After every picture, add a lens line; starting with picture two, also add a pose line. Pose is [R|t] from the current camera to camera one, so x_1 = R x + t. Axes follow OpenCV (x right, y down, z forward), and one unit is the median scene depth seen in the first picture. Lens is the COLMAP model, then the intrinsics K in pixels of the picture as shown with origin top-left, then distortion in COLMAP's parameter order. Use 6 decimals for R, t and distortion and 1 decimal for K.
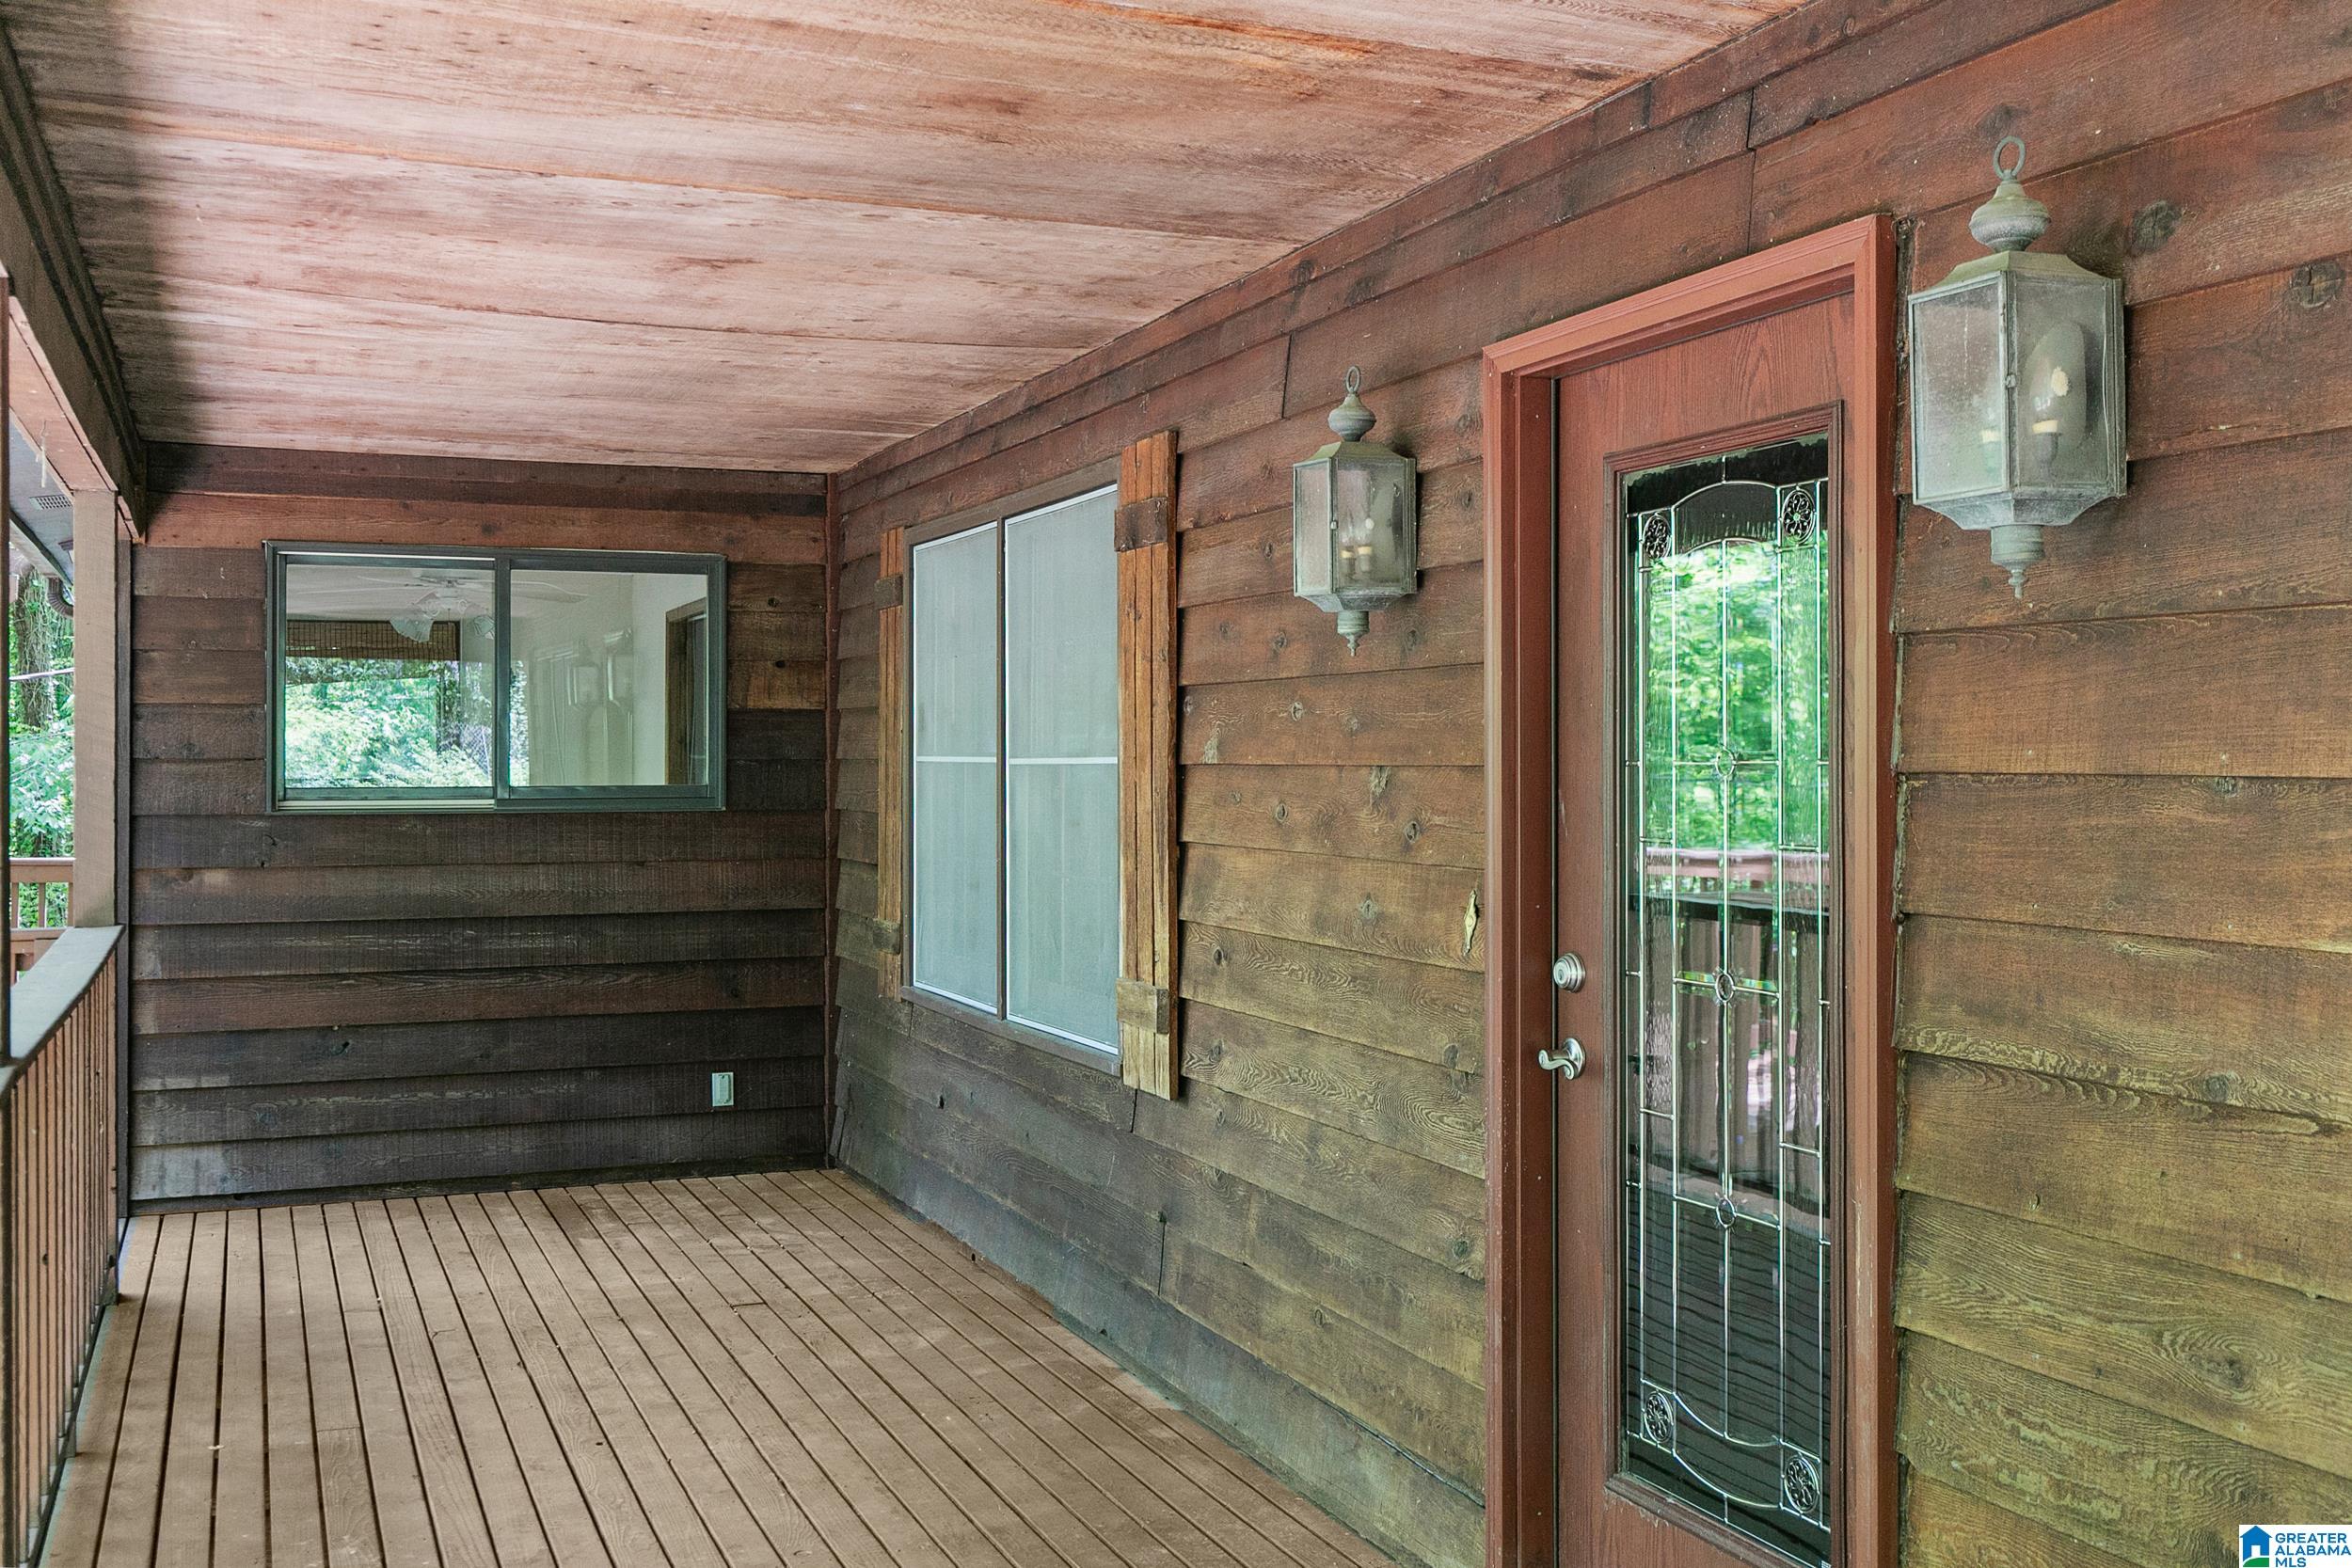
lens RADIAL K [[2272.2, 0, 1191.7], [0, 2272.2, 784.3], [0, 0, 1]] dist [0.005711, 0.000000]
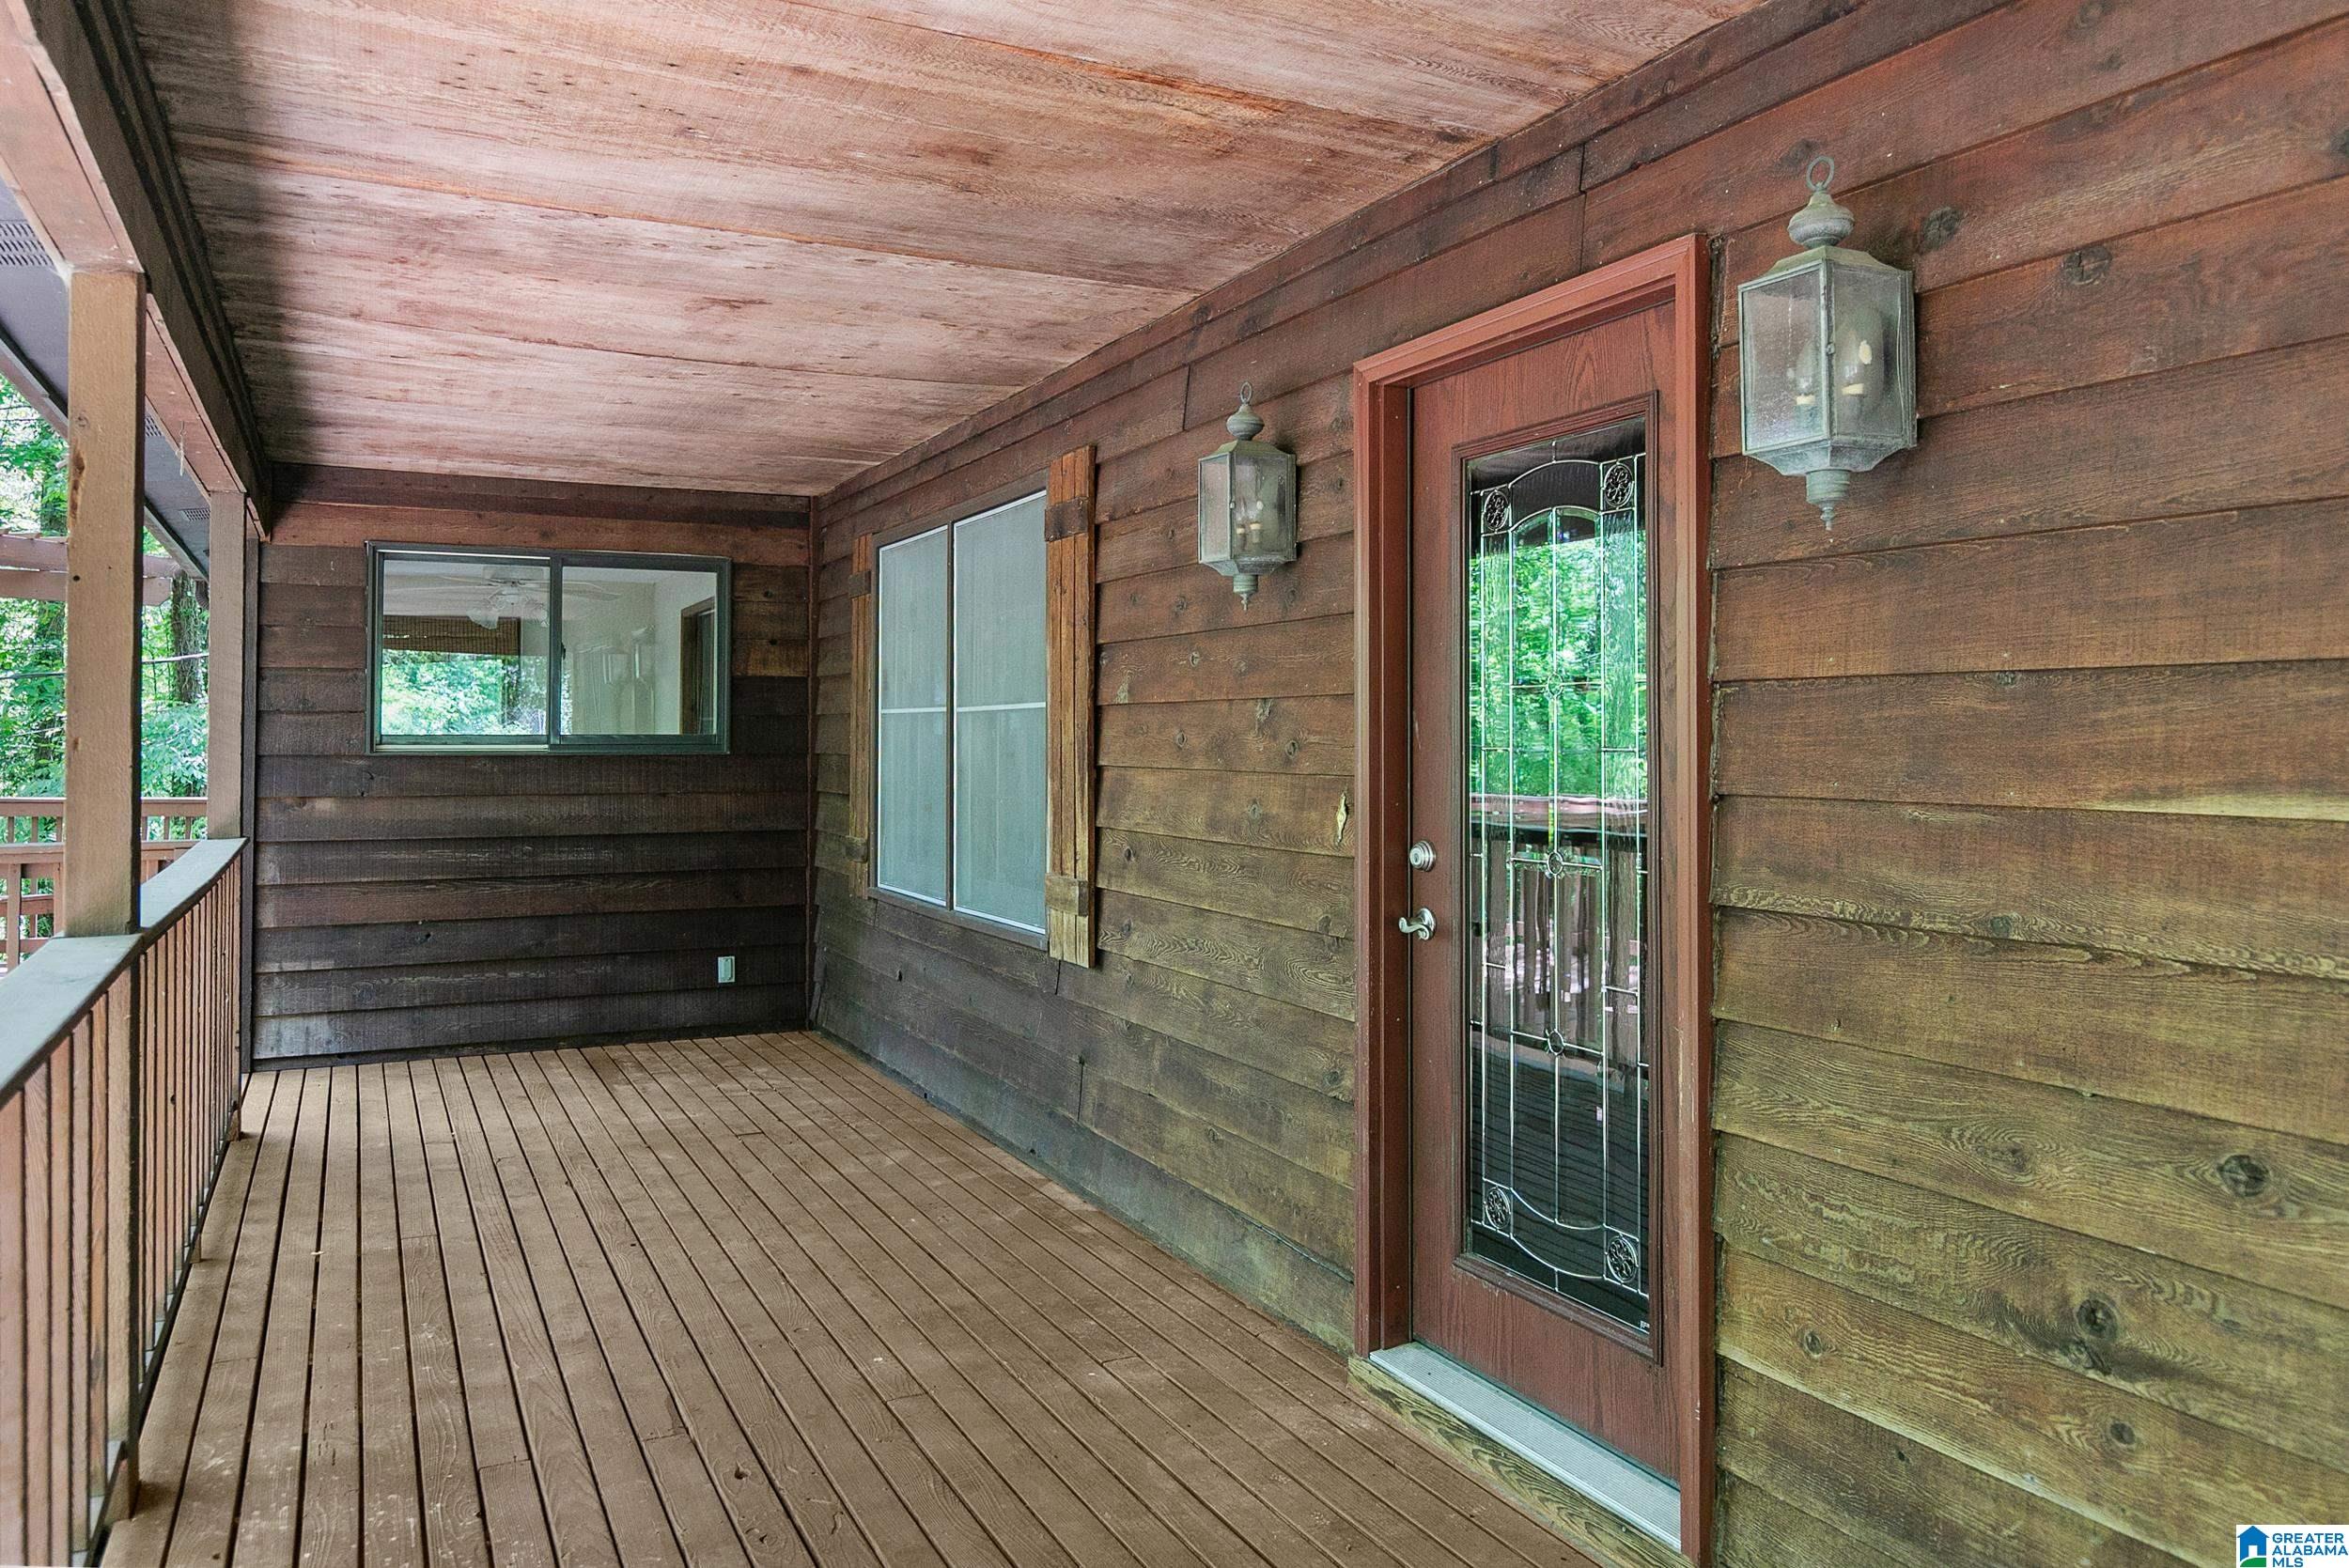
lens RADIAL K [[1649.6, 0, 1170.2], [0, 1649.6, 731.0], [0, 0, 1]] dist [0.002383, -0.006430]
pose [[0.997860, 0.002731, 0.065335, -0.030927], [-0.001668, 0.999866, -0.016315, 0.025974], [-0.065371, 0.016171, 0.997730, 0.085016]]
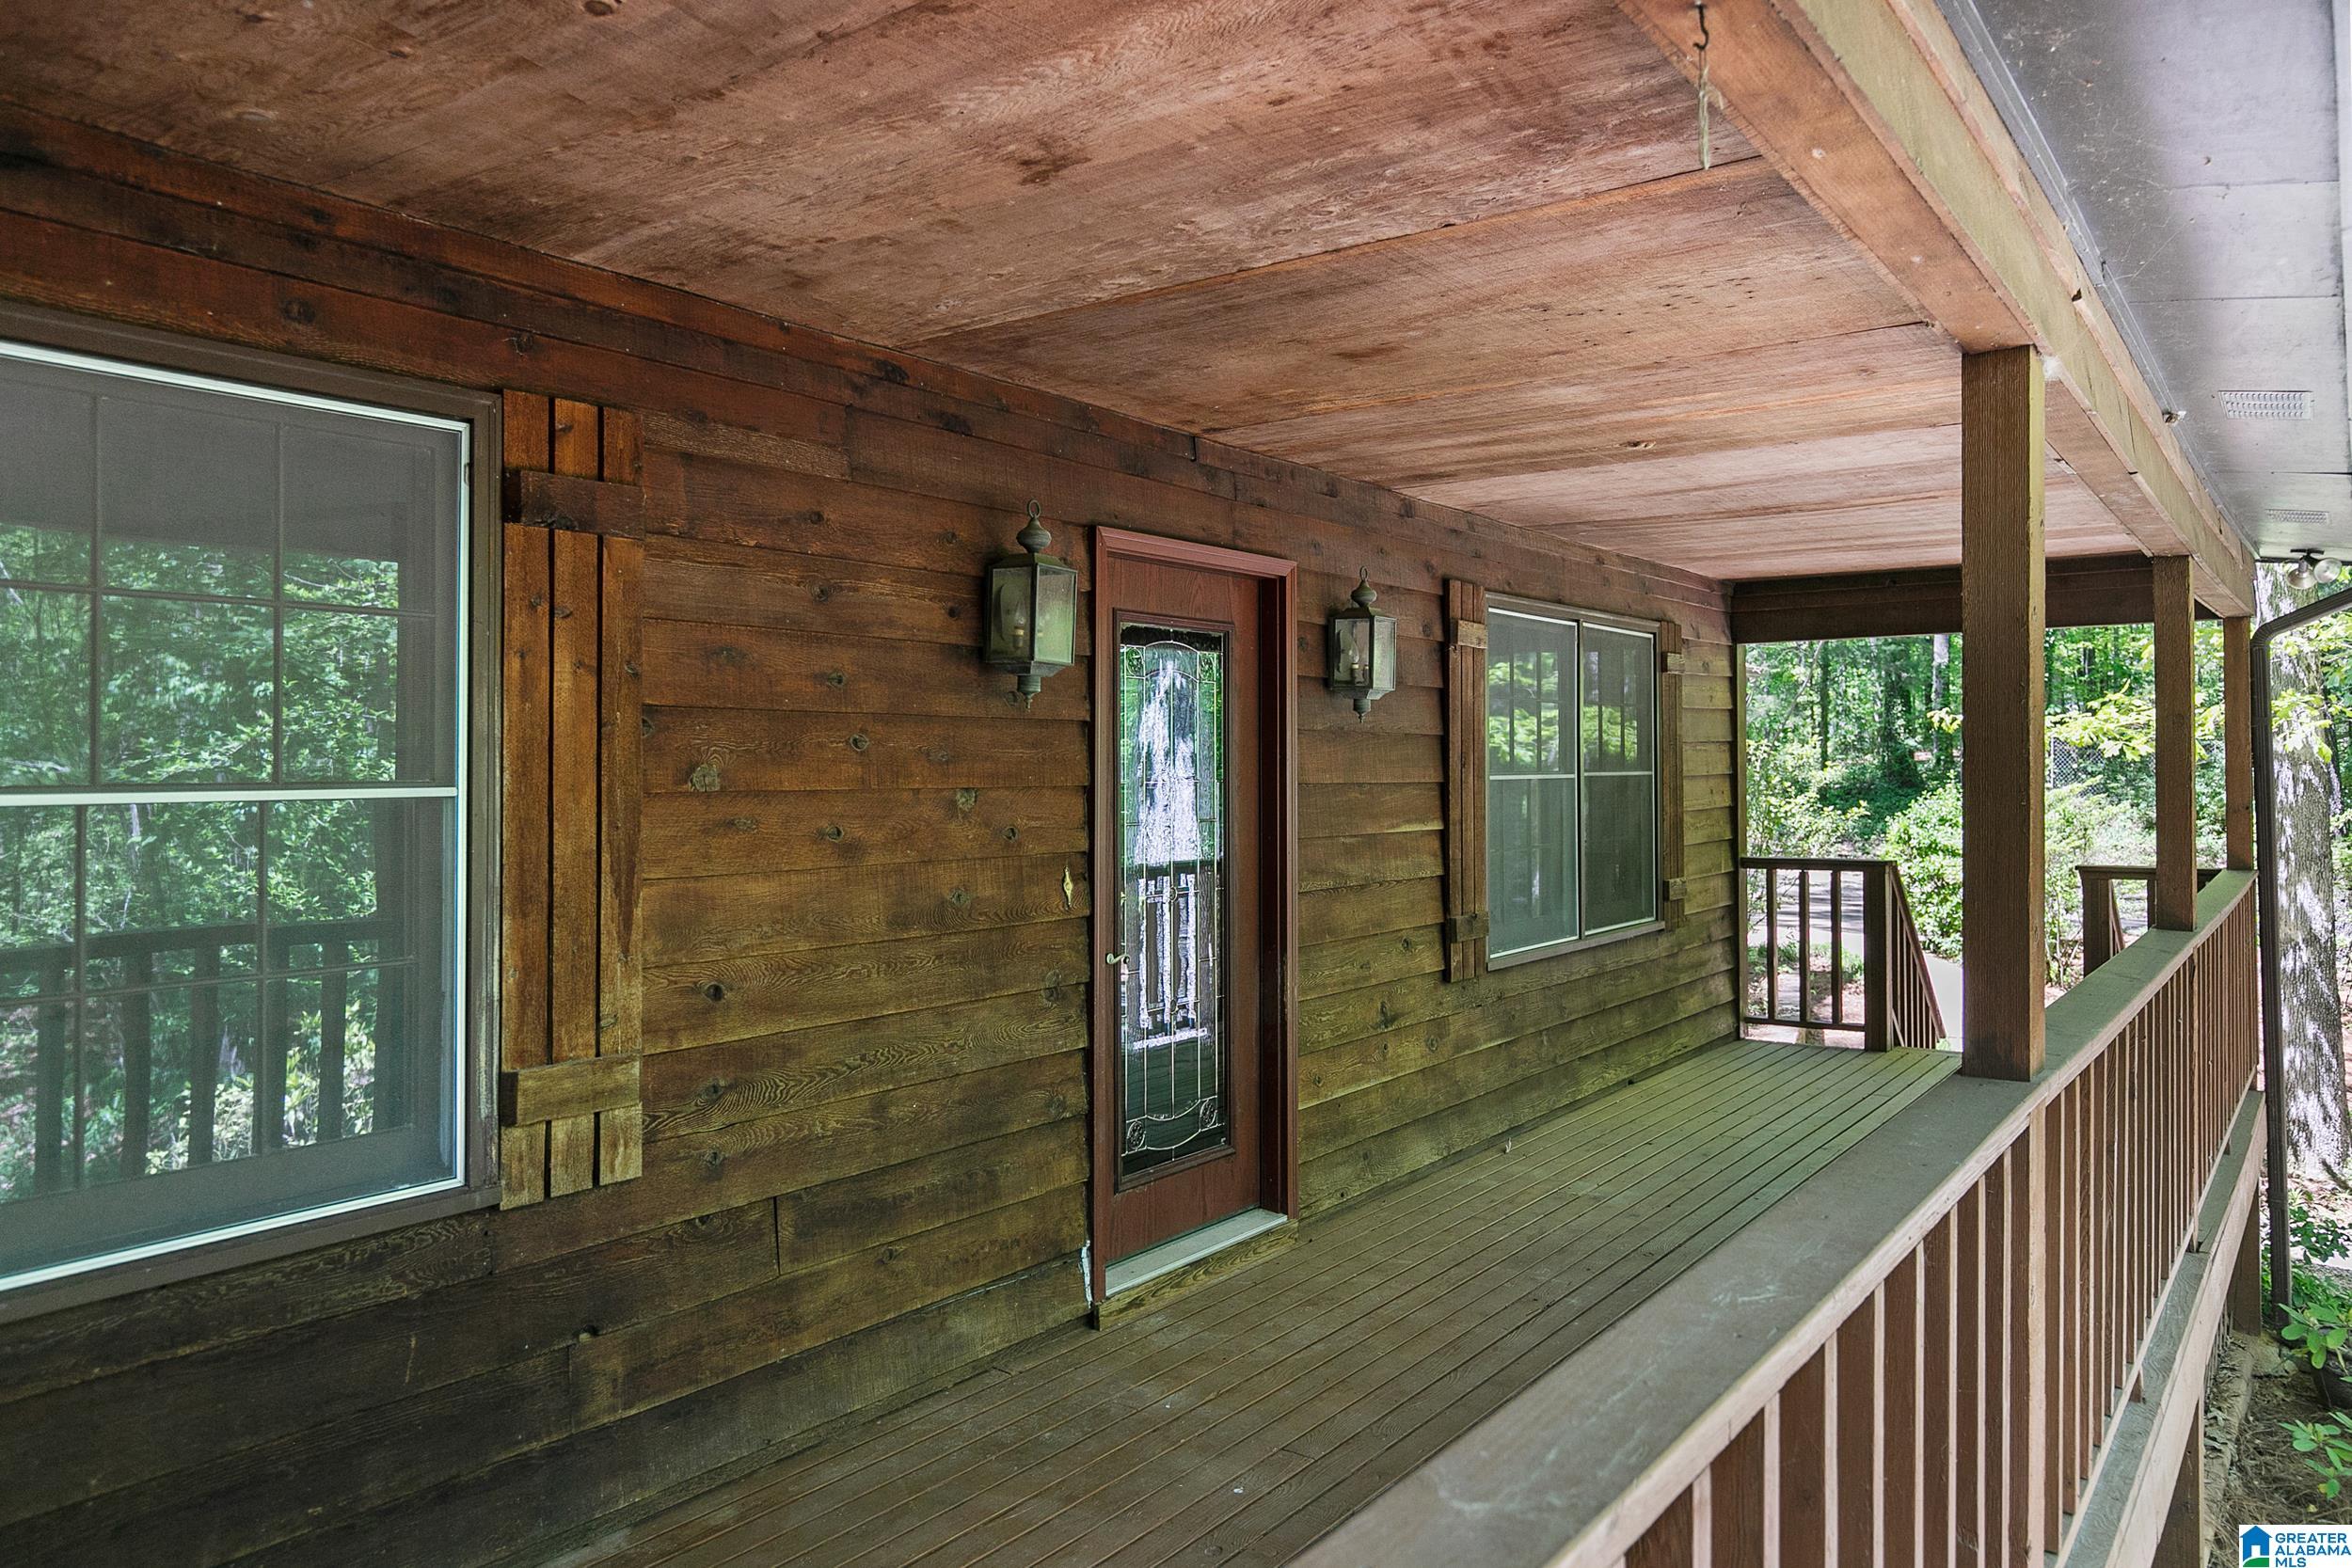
lens RADIAL K [[1651.7, 0, 1181.7], [0, 1651.7, 769.9], [0, 0, 1]] dist [0.002383, -0.006430]
pose [[-0.526729, -0.002596, 0.850029, -0.831146], [0.010155, 0.999905, 0.009346, -0.027570], [-0.849972, 0.013555, -0.526653, 1.452098]]
